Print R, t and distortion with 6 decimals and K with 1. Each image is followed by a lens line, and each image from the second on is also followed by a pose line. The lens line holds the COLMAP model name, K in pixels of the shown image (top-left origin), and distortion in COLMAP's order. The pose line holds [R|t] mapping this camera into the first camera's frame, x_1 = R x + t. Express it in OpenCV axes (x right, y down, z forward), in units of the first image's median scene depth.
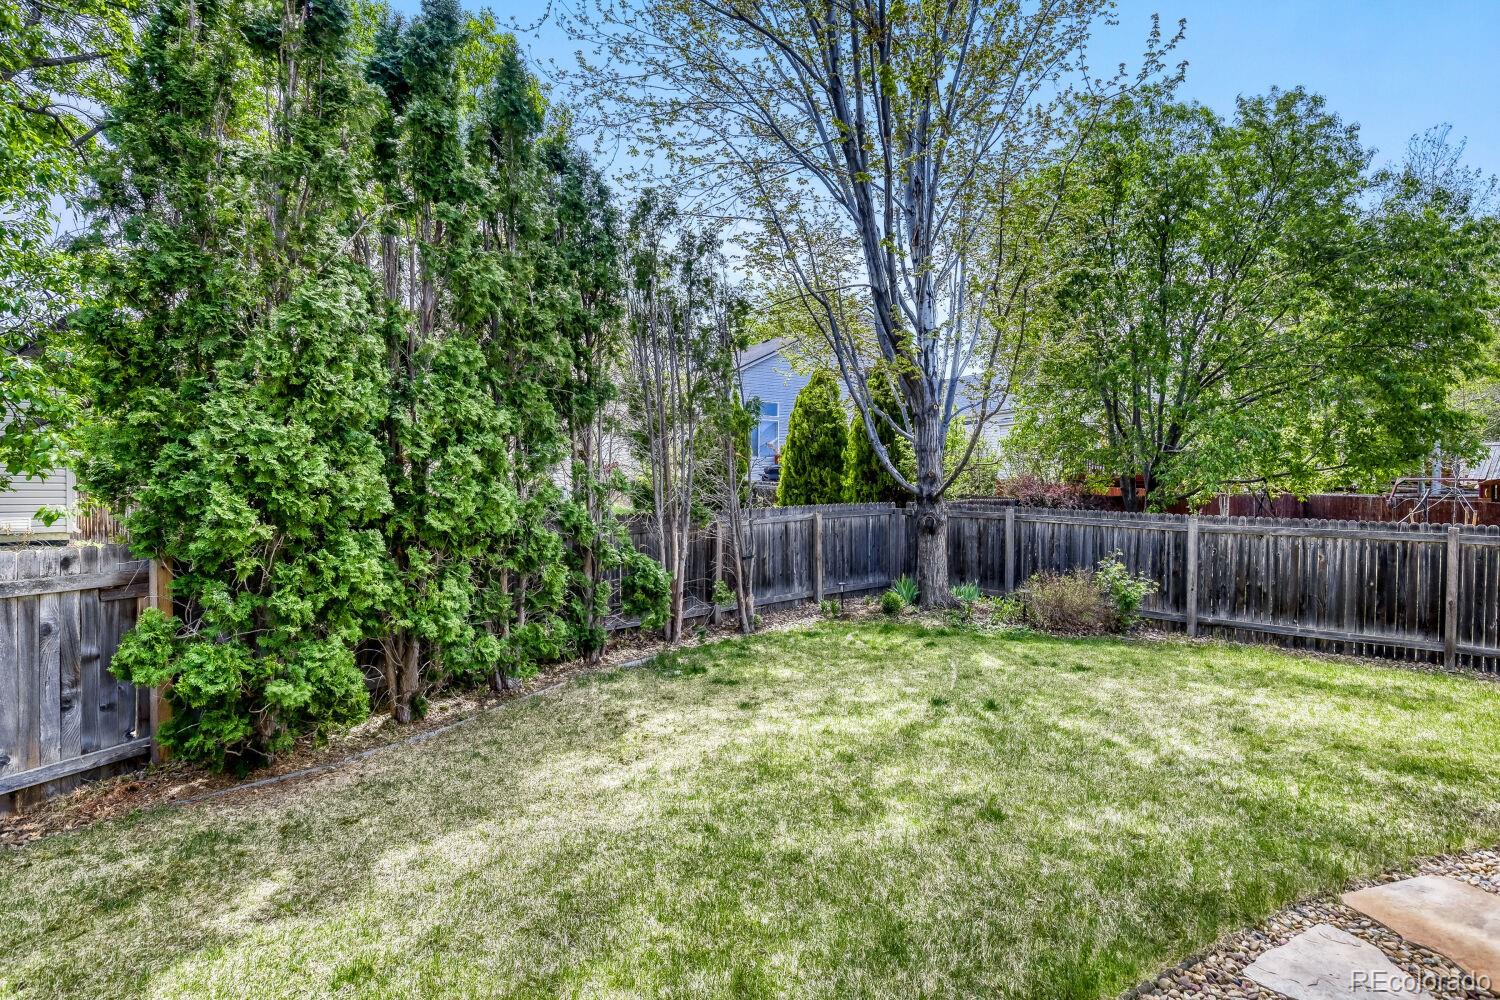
lens RADIAL K [[863.1, 0, 748.1], [0, 863.1, 505.7], [0, 0, 1]] dist [-0.045856, -0.003850]
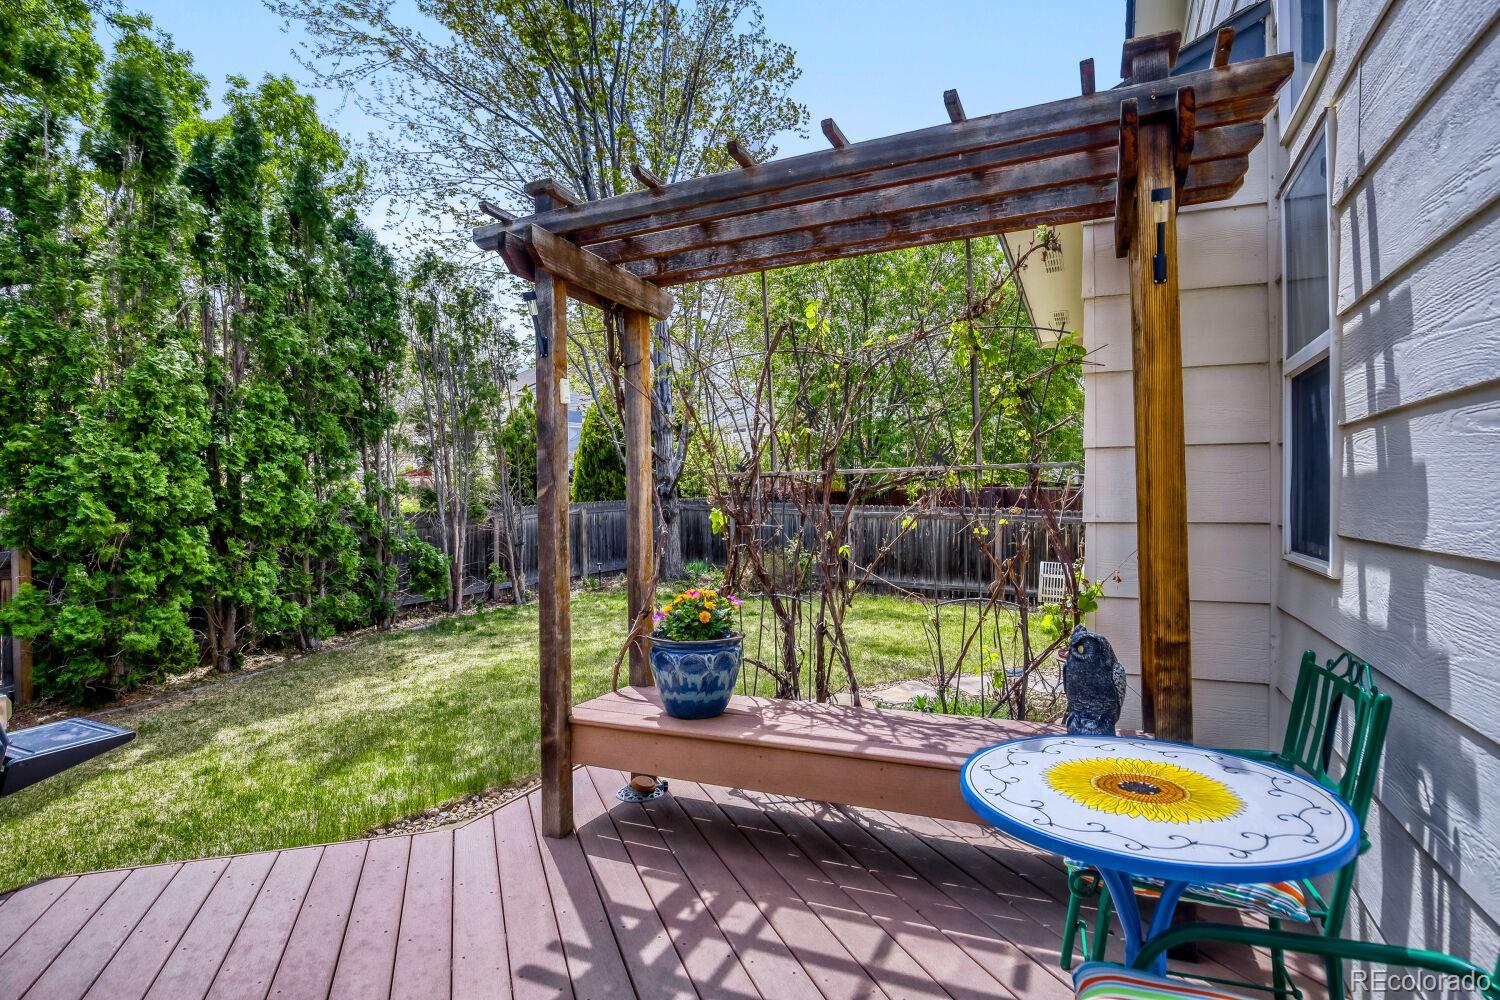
lens RADIAL K [[778.6, 0, 757.1], [0, 778.6, 500.0], [0, 0, 1]] dist [-0.042784, 0.002060]
pose [[0.969423, -0.015790, 0.244887, 0.111470], [0.016650, 0.999860, -0.001444, 0.003689], [-0.244830, 0.005478, 0.969551, -0.344292]]
